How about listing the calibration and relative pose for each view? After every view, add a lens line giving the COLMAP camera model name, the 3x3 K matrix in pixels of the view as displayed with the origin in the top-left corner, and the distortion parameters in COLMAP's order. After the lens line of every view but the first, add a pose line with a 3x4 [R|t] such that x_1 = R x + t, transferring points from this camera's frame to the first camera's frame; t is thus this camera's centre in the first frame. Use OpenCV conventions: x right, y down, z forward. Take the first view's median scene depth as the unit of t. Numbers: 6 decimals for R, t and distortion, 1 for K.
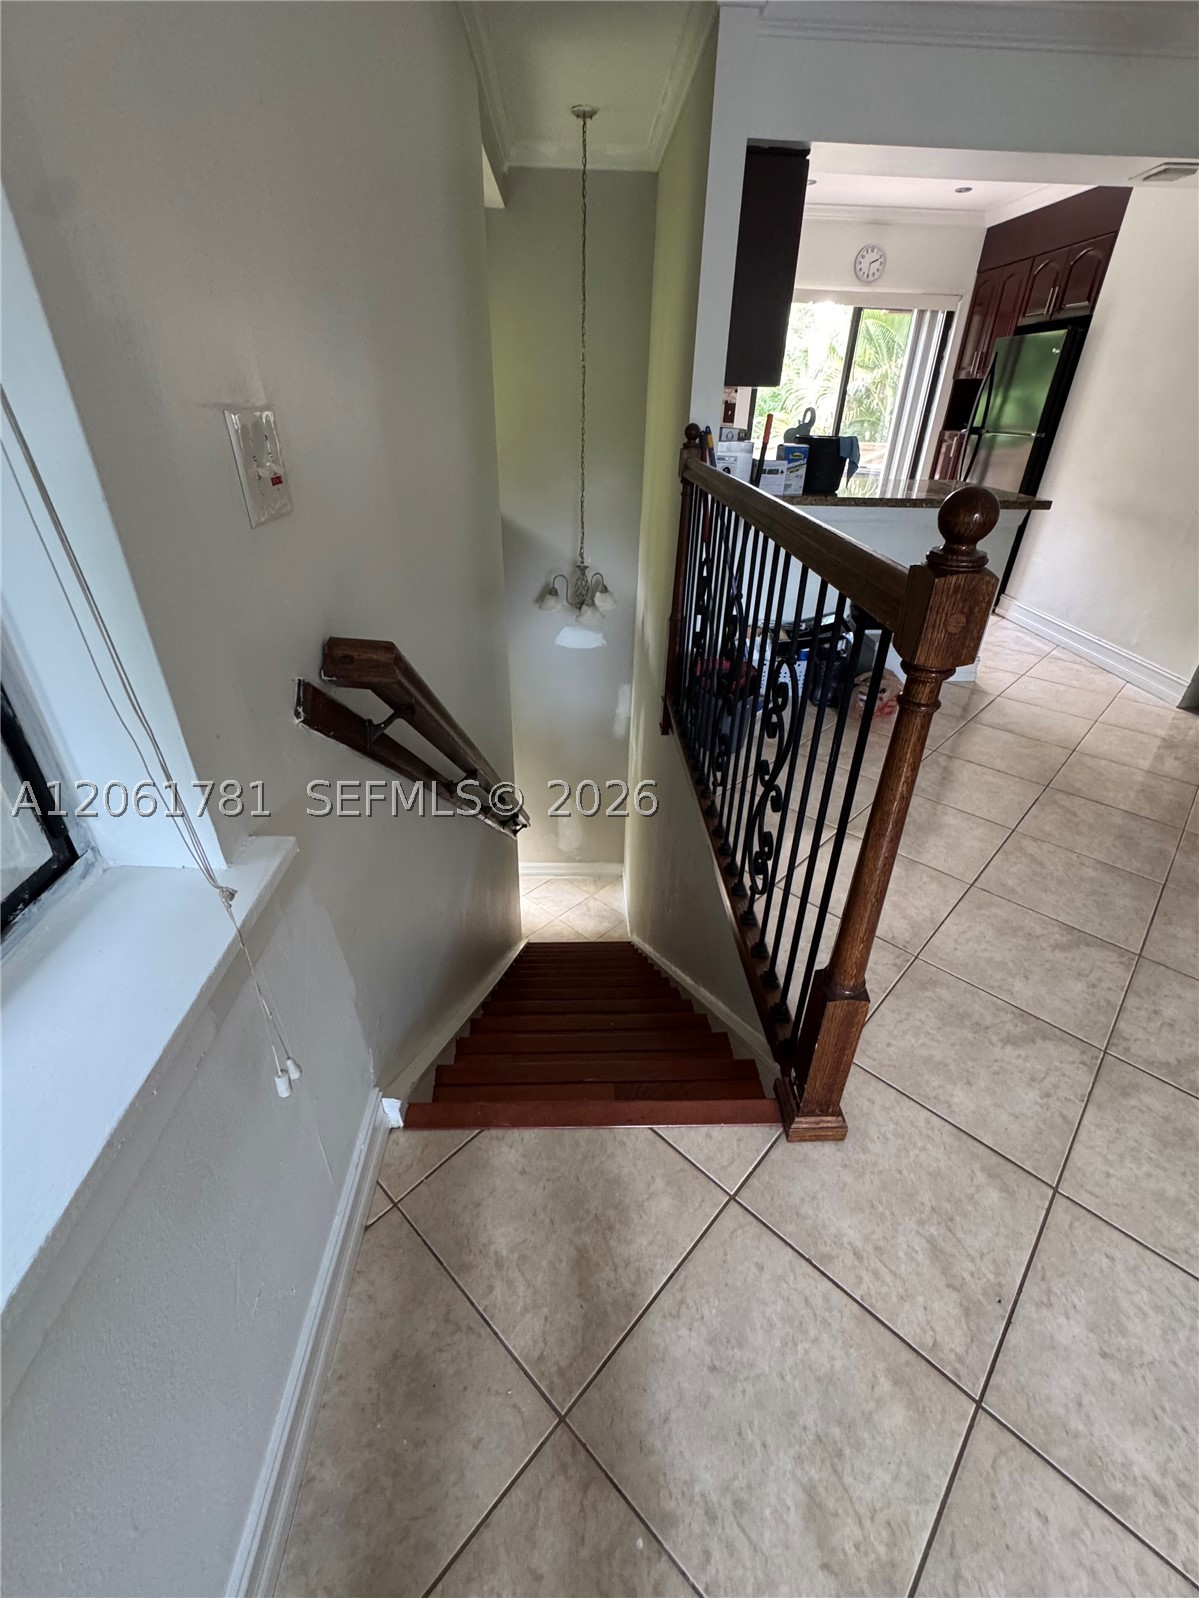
lens RADIAL K [[689.6, 0, 599.5], [0, 689.6, 799.0], [0, 0, 1]] dist [-0.002843, -0.000610]
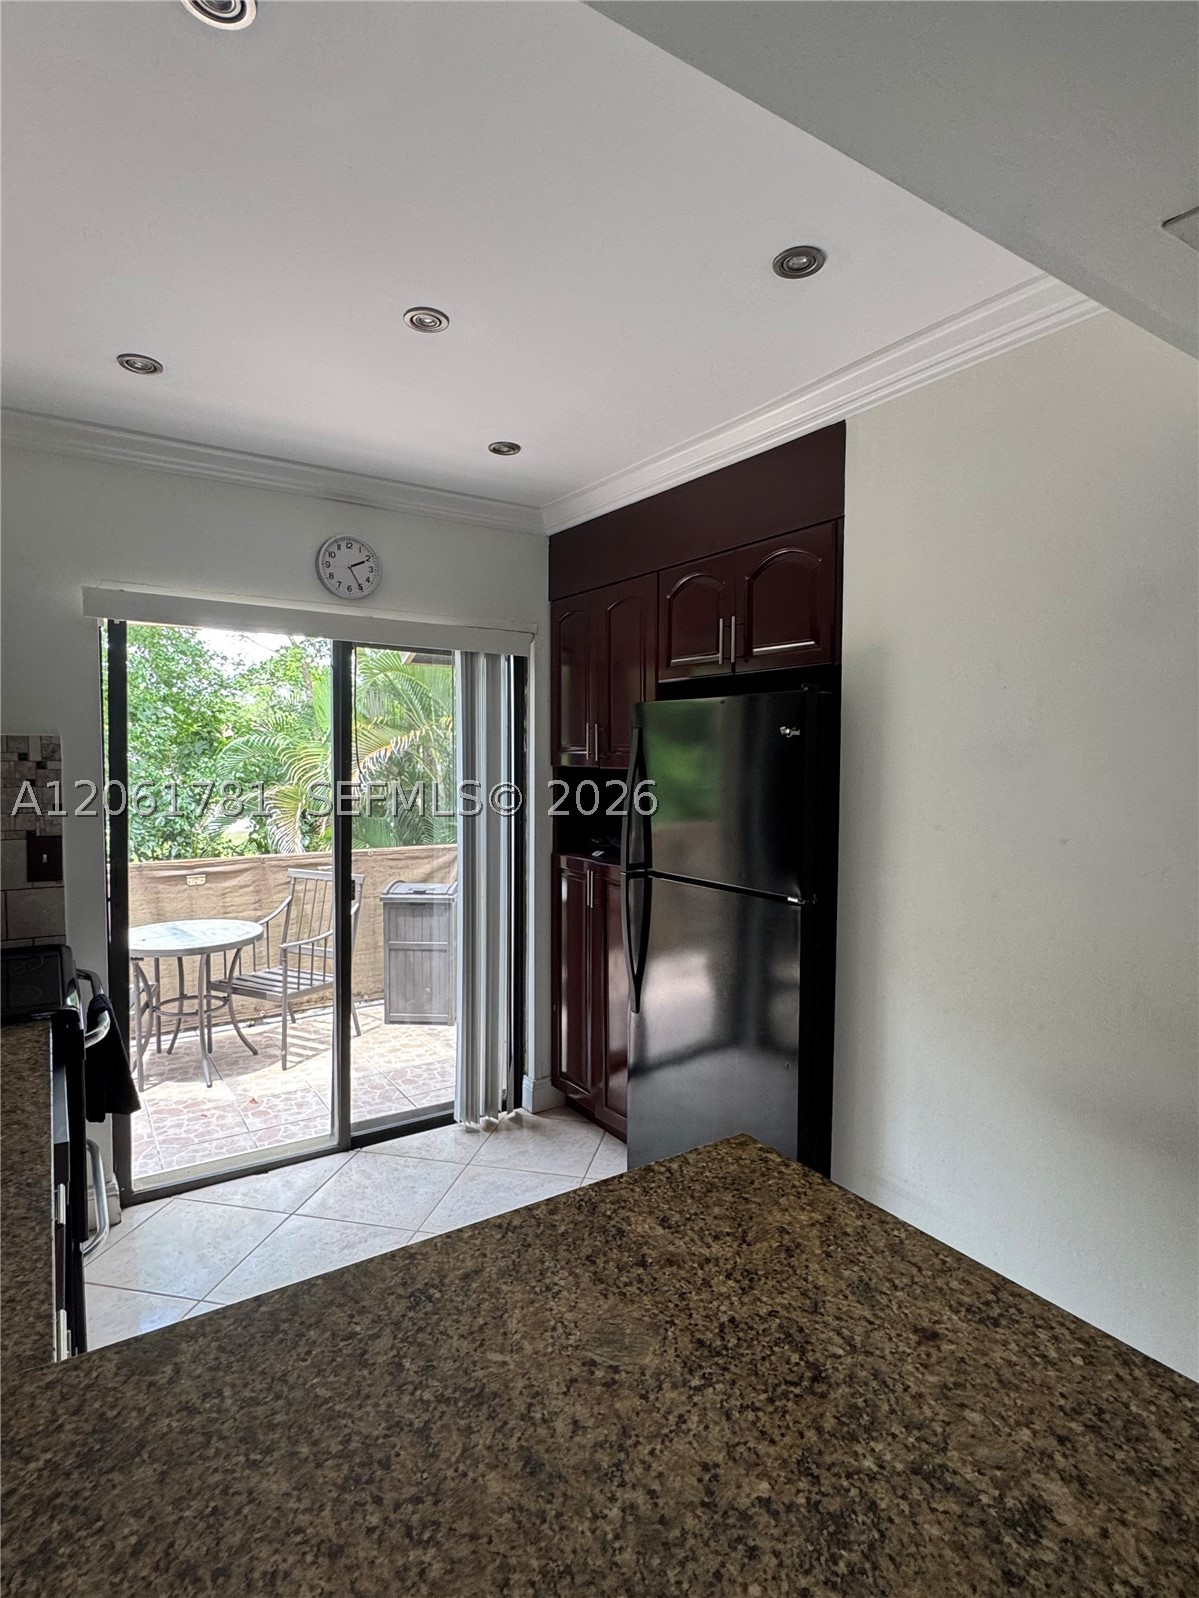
lens RADIAL K [[838.4, 0, 603.9], [0, 838.4, 801.5], [0, 0, 1]] dist [-0.004079, 0.000231]
pose [[0.854524, -0.043902, 0.517553, 0.240974], [0.268554, 0.890245, -0.367889, -0.377984], [-0.444598, 0.453361, 0.772526, 0.555699]]
